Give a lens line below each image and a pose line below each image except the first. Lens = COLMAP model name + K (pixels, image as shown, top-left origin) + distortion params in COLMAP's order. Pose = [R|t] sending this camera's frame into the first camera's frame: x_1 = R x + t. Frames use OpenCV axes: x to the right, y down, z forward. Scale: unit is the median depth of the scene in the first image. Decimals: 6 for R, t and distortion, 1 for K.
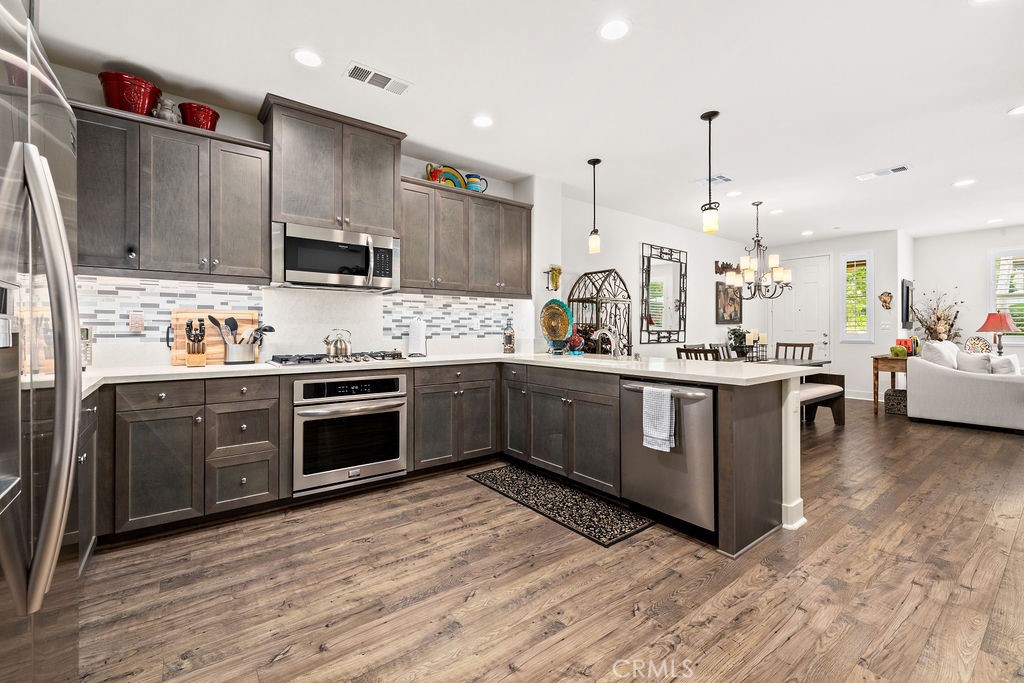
lens RADIAL K [[430.8, 0, 505.9], [0, 430.8, 328.5], [0, 0, 1]] dist [0.001632, 0.000140]
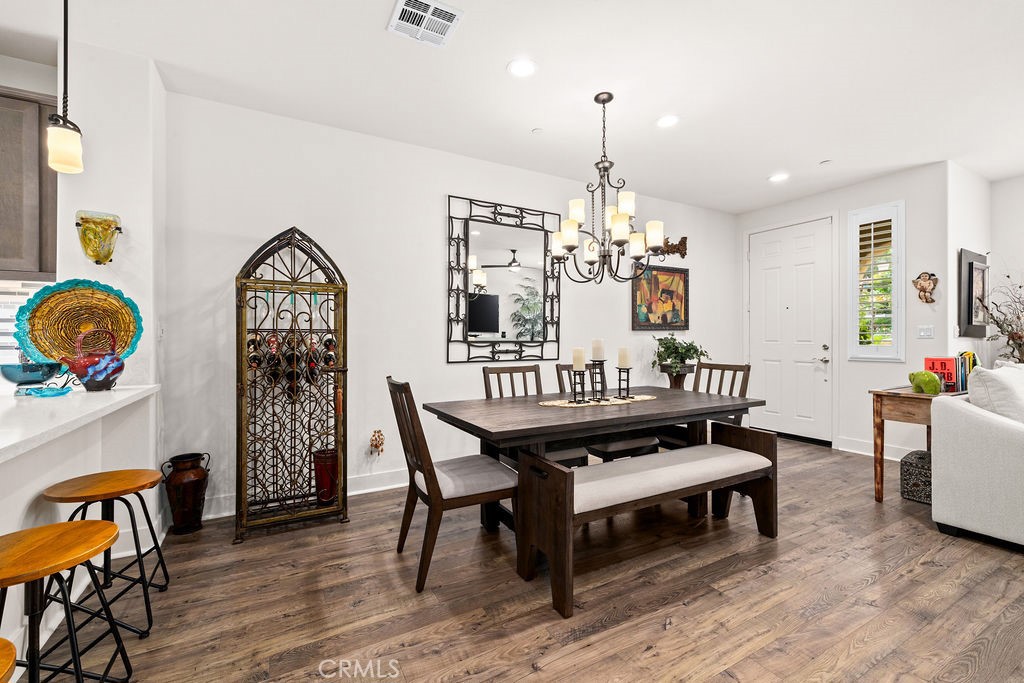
lens RADIAL K [[430.9, 0, 509.7], [0, 430.9, 338.0], [0, 0, 1]] dist [0.000146, 0.000017]
pose [[0.989590, -0.001368, -0.143912, 0.888931], [0.001613, 0.999997, 0.001589, -0.001000], [0.143910, -0.001805, 0.989589, 0.761278]]
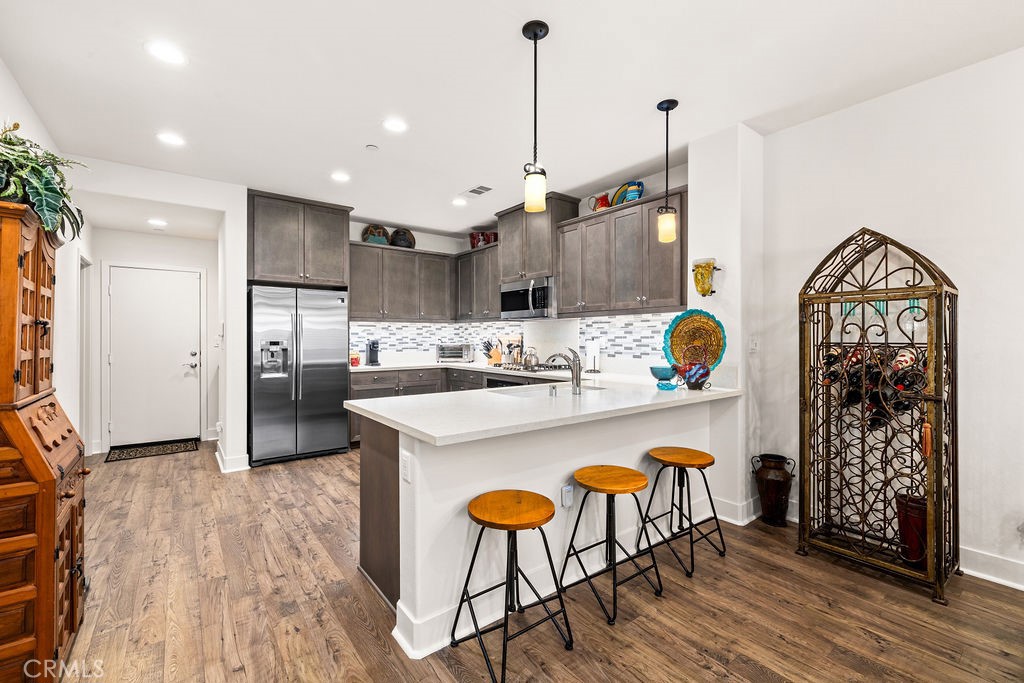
lens RADIAL K [[434.3, 0, 509.9], [0, 434.3, 338.5], [0, 0, 1]] dist [0.001605, 0.000362]
pose [[0.004611, 0.001439, -0.999988, 1.082498], [0.002208, 0.999997, 0.001449, -0.029146], [0.999987, -0.002215, 0.004608, 0.917444]]
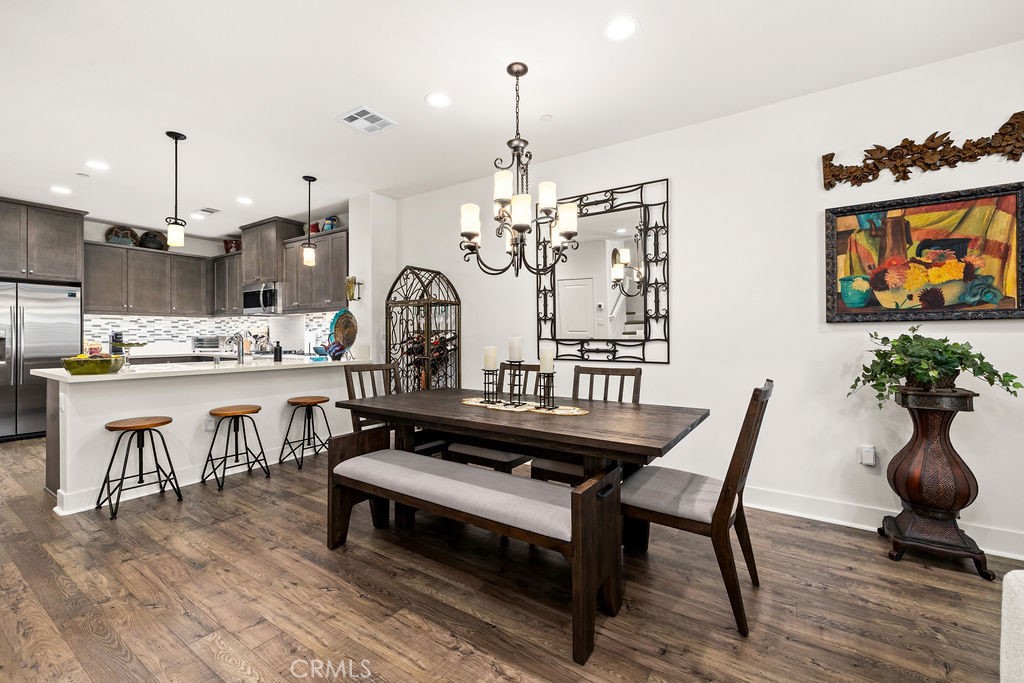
lens RADIAL K [[428.5, 0, 508.3], [0, 428.5, 335.4], [0, 0, 1]] dist [0.001223, 0.000123]
pose [[0.328906, -0.001328, -0.944362, 1.663445], [0.002765, 0.999996, -0.000444, -0.000832], [0.944359, -0.002465, 0.328908, 1.363592]]
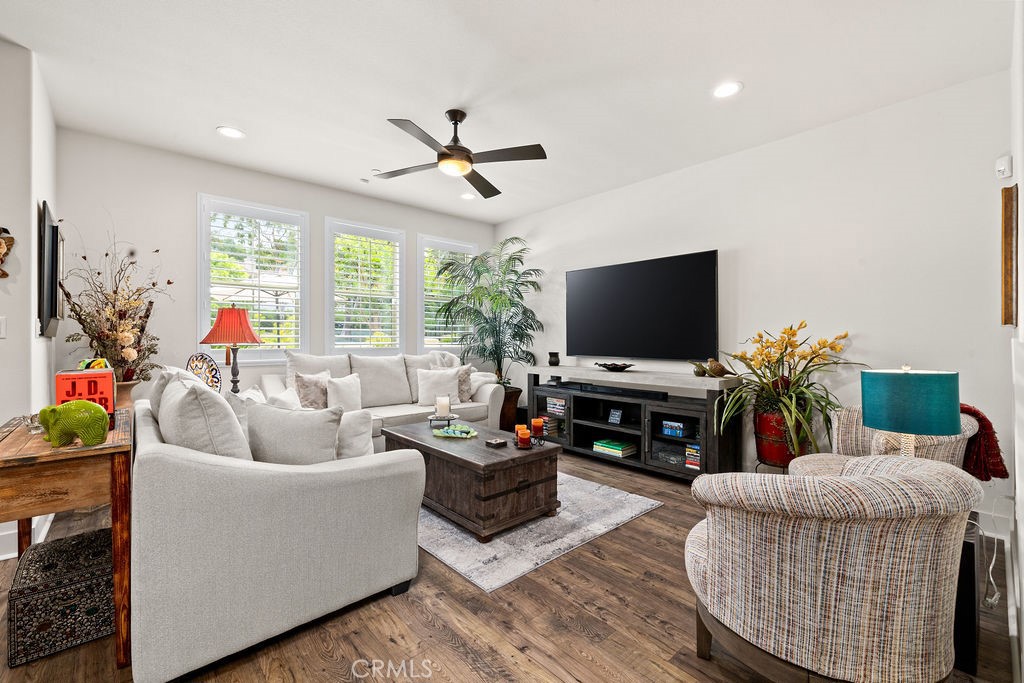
lens RADIAL K [[430.9, 0, 509.7], [0, 430.9, 338.0], [0, 0, 1]] dist [0.000146, 0.000017]
pose [[-0.080823, 0.001407, 0.996727, 1.109273], [-0.005182, 0.999985, -0.001832, 0.000064], [-0.996715, -0.005313, -0.080814, 1.342470]]
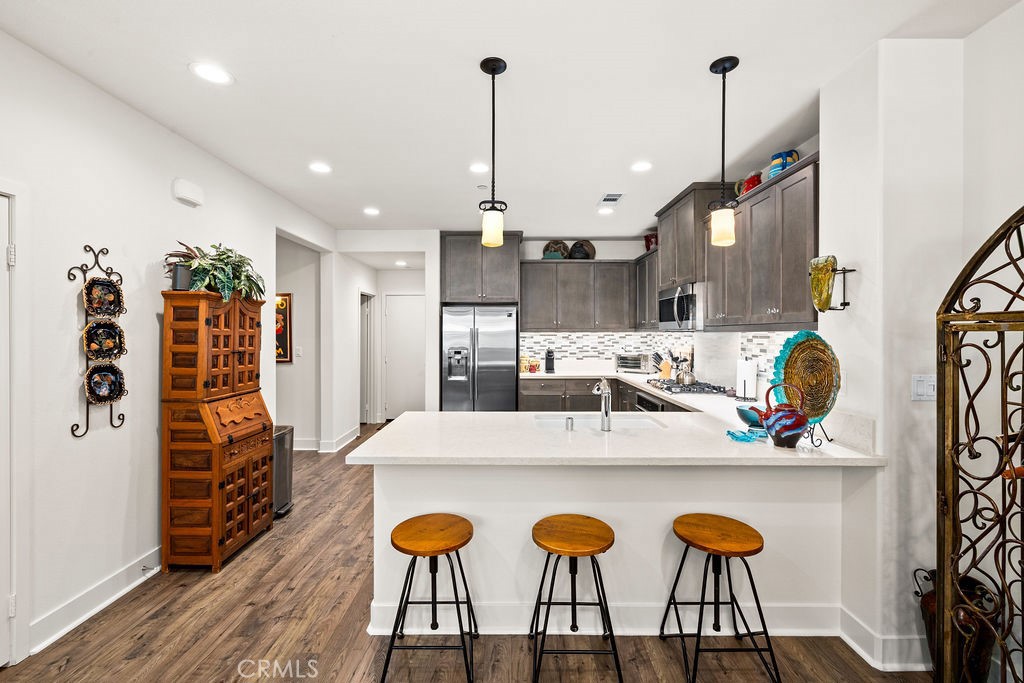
lens RADIAL K [[435.6, 0, 509.9], [0, 435.6, 334.5], [0, 0, 1]] dist [0.000546, 0.000071]
pose [[-0.607439, 0.002366, -0.794363, 0.942322], [0.001084, 0.999997, 0.002149, -0.085625], [0.794366, 0.000444, -0.607440, 1.361989]]
